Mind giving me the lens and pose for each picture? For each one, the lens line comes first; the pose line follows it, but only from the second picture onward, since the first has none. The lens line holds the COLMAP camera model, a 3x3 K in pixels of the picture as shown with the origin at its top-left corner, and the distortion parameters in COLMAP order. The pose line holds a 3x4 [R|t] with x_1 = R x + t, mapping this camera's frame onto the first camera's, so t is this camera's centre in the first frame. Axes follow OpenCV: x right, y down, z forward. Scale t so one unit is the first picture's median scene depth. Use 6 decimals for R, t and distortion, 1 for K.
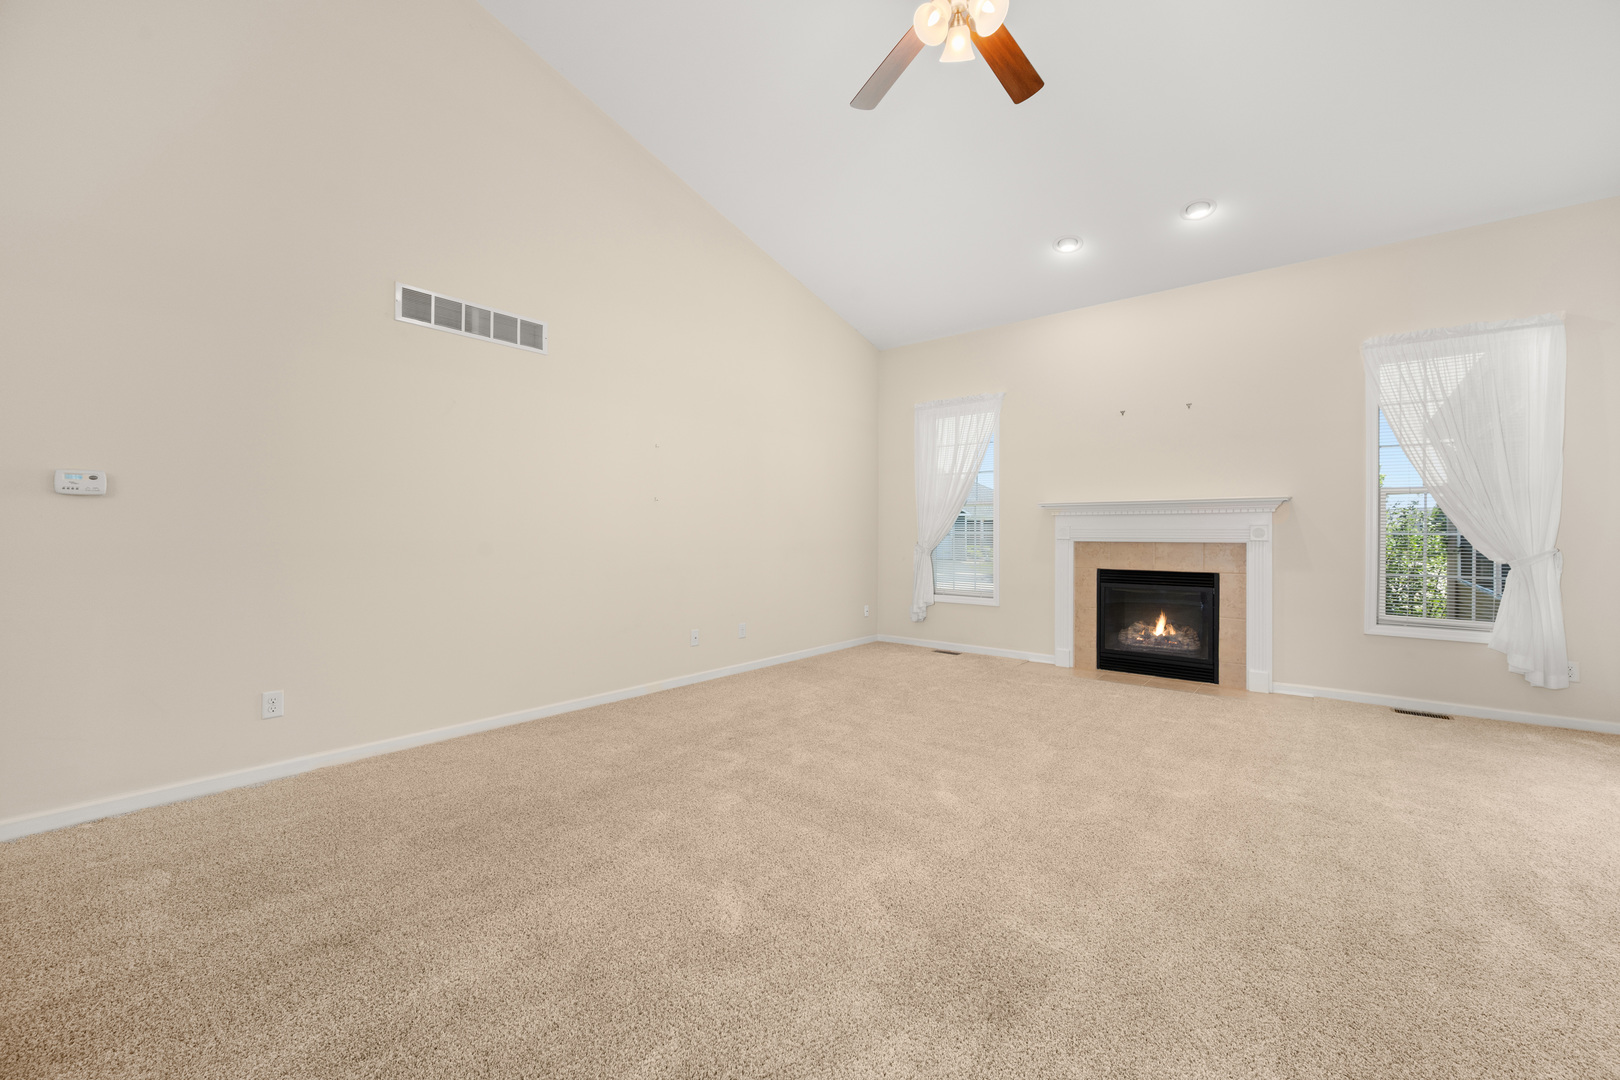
lens RADIAL K [[650.1, 0, 821.2], [0, 650.1, 527.9], [0, 0, 1]] dist [-0.000618, -0.000145]
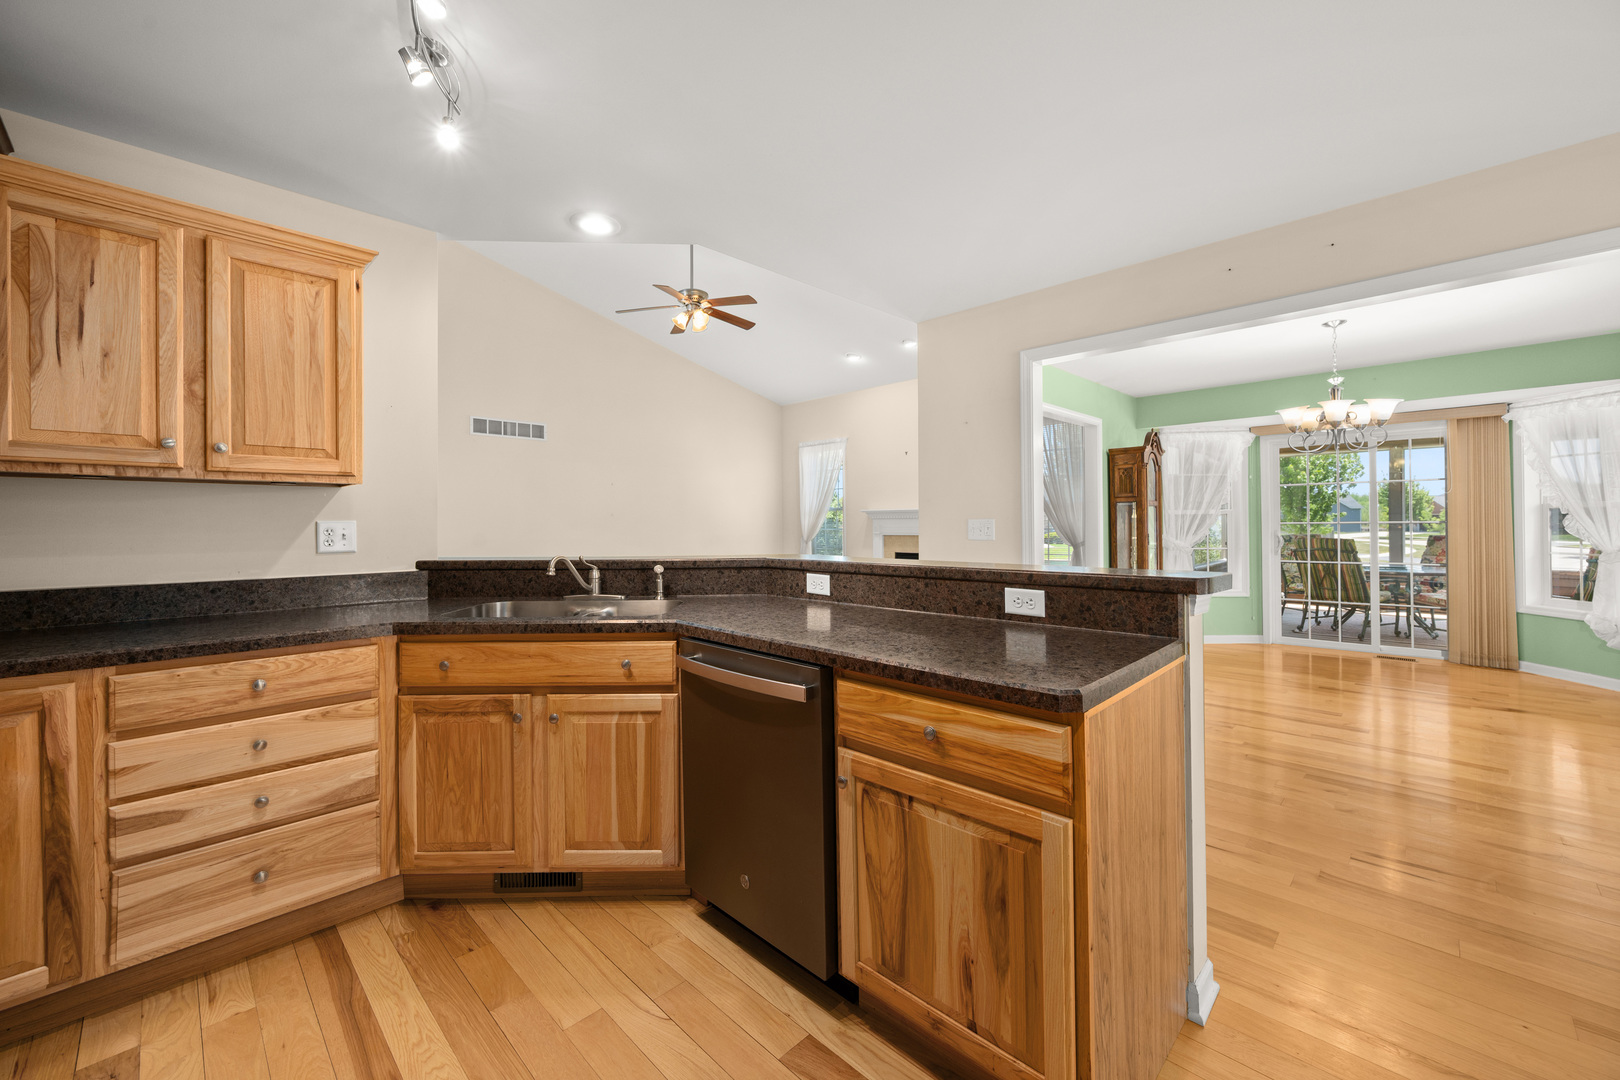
lens RADIAL K [[642.6, 0, 815.1], [0, 642.6, 528.3], [0, 0, 1]] dist [-0.000111, -0.000004]
pose [[0.993975, -0.011860, -0.108960, 0.468324], [0.013768, 0.999764, 0.016782, -0.027635], [0.108735, -0.018182, 0.993904, -0.657166]]
